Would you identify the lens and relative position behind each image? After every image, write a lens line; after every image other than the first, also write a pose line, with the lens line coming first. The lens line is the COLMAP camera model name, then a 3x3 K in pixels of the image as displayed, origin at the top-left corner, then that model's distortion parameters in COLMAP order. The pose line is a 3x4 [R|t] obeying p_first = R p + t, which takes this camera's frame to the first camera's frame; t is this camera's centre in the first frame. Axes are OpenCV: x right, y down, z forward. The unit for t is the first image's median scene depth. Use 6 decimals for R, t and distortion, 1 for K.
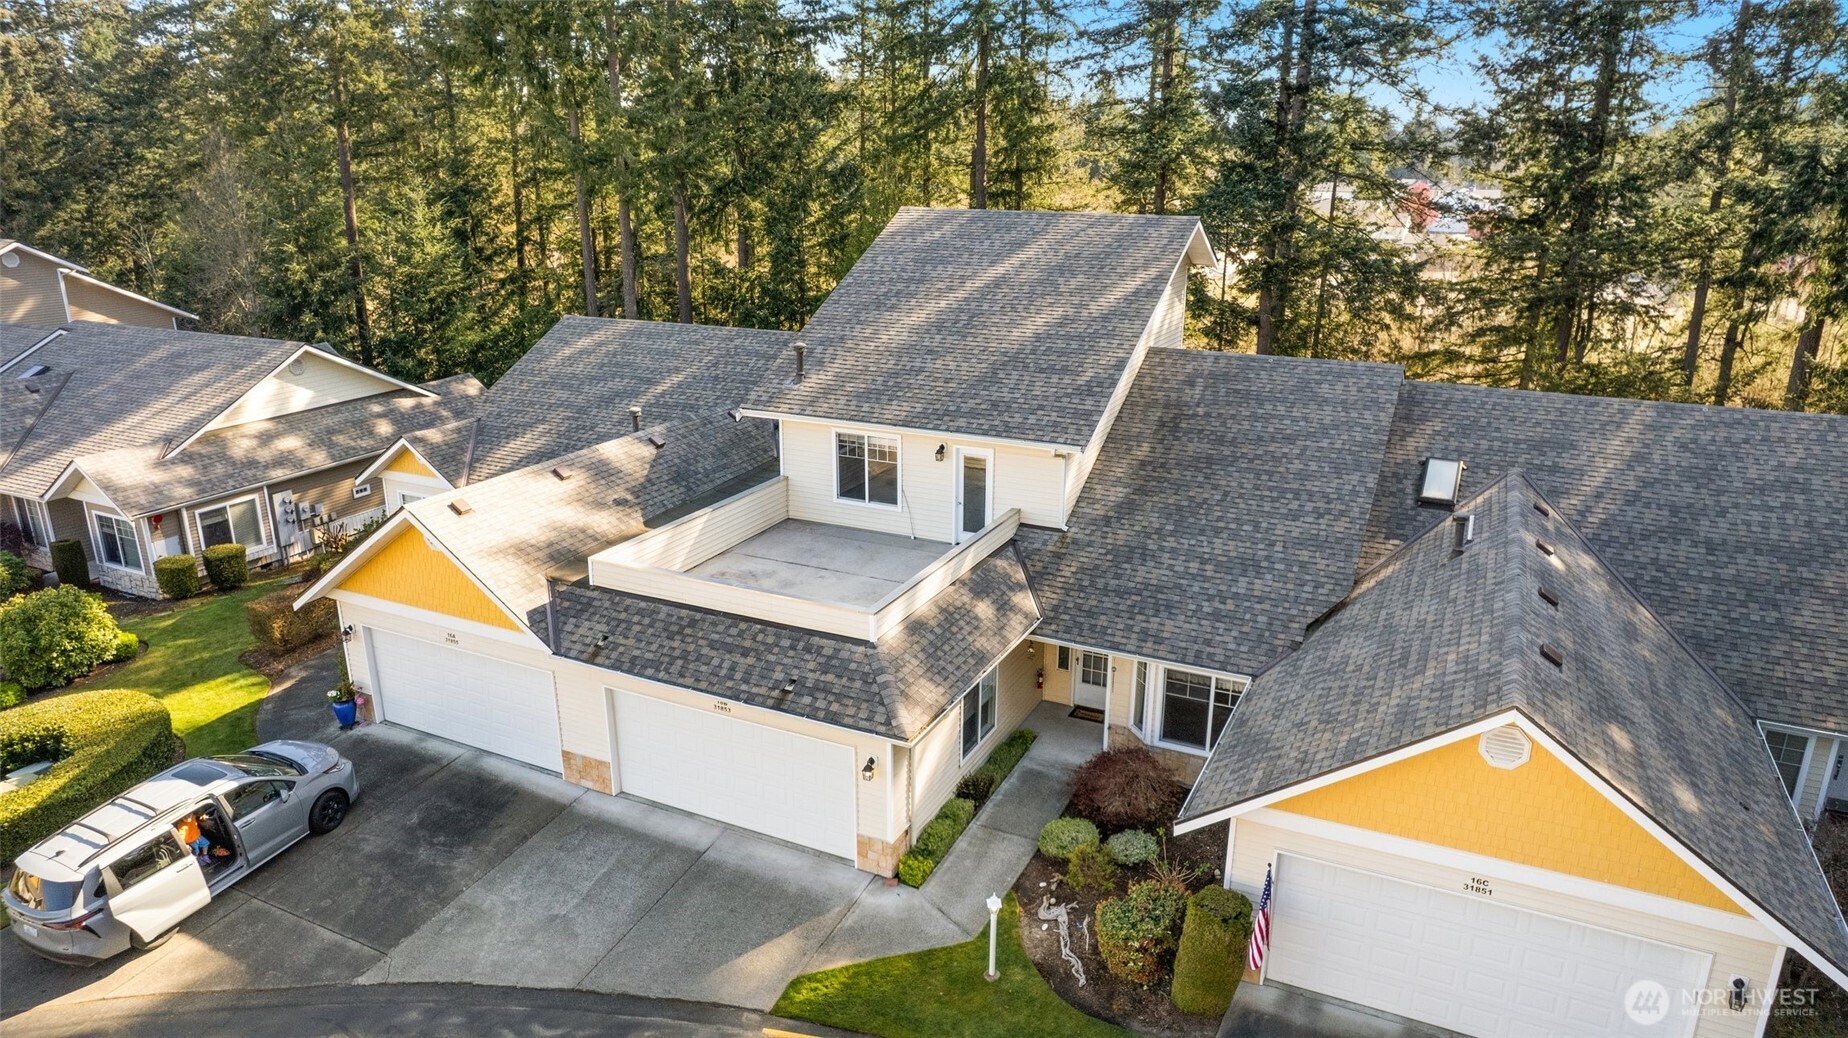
lens RADIAL K [[1199.0, 0, 924.0], [0, 1199.0, 519.0], [0, 0, 1]] dist [-0.097026, 0.082835]
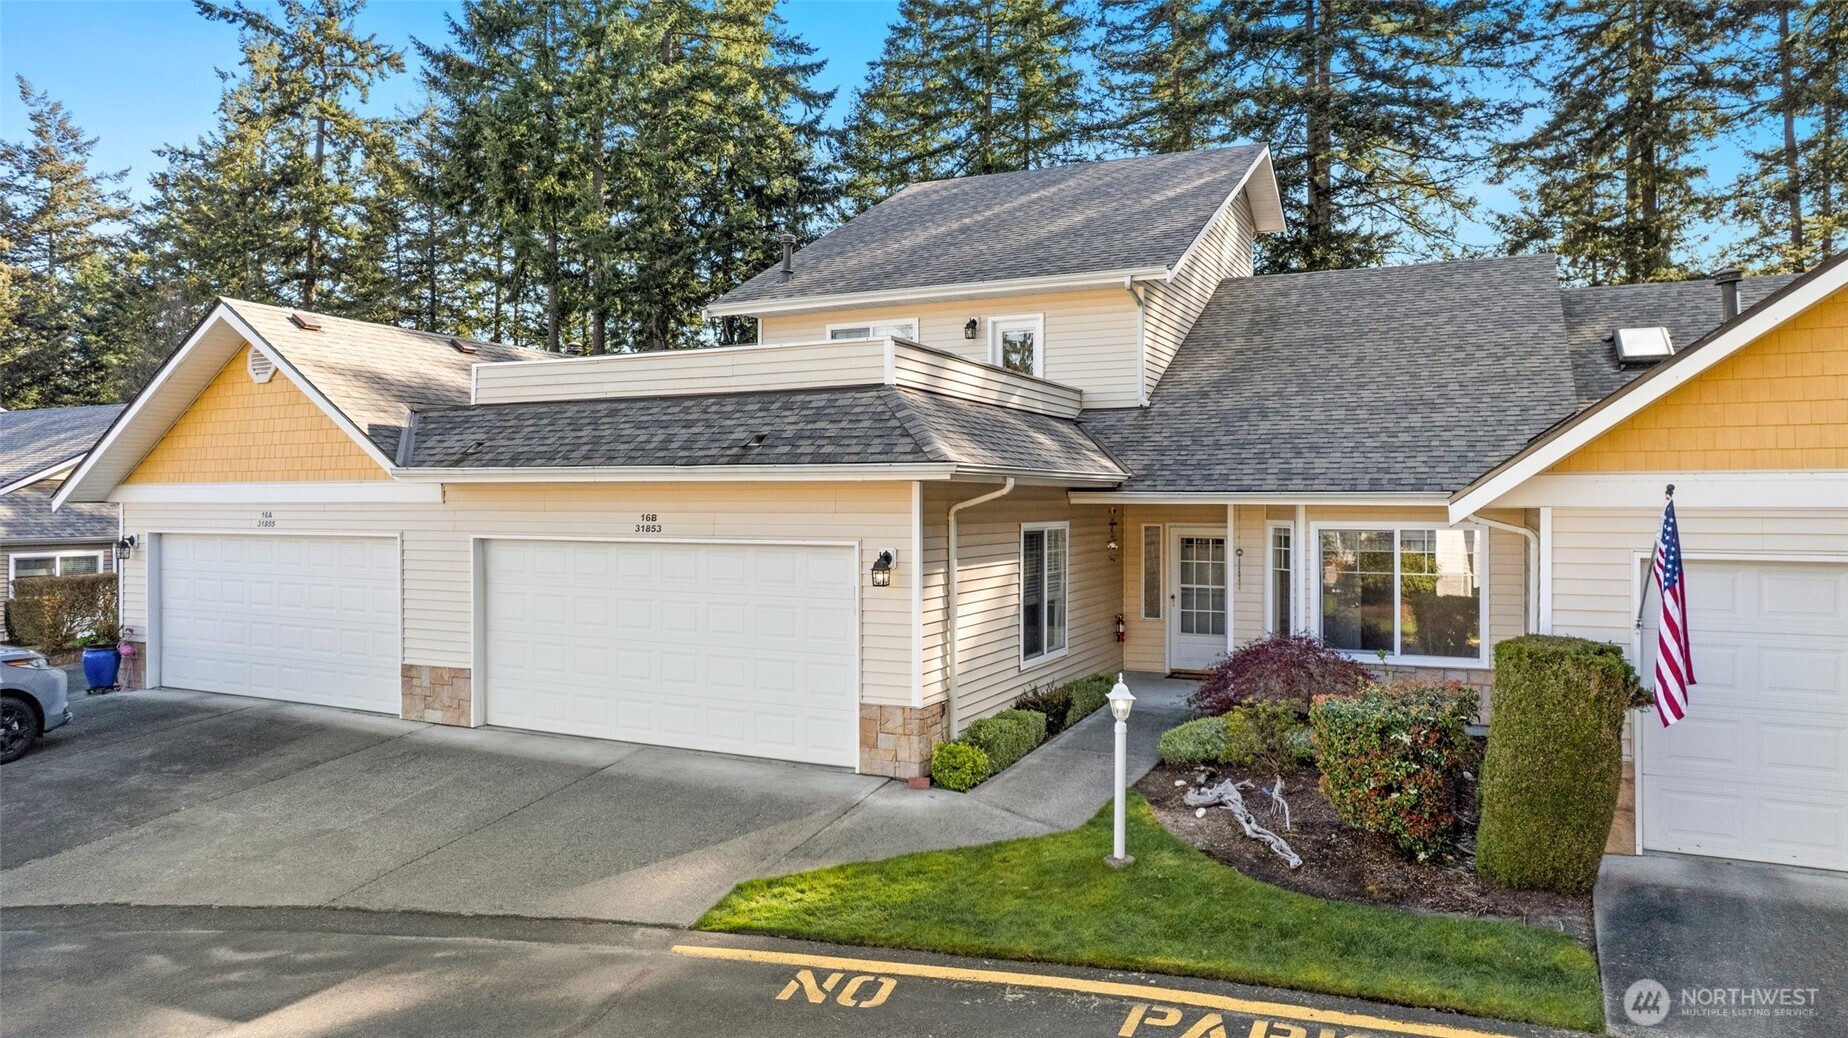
lens RADIAL K [[1199.0, 0, 924.0], [0, 1199.0, 519.0], [0, 0, 1]] dist [-0.097026, 0.082835]
pose [[0.999933, -0.001377, 0.011461, -0.030986], [0.004764, 0.953587, -0.301080, 0.353261], [-0.010514, 0.301115, 0.953530, 0.402977]]
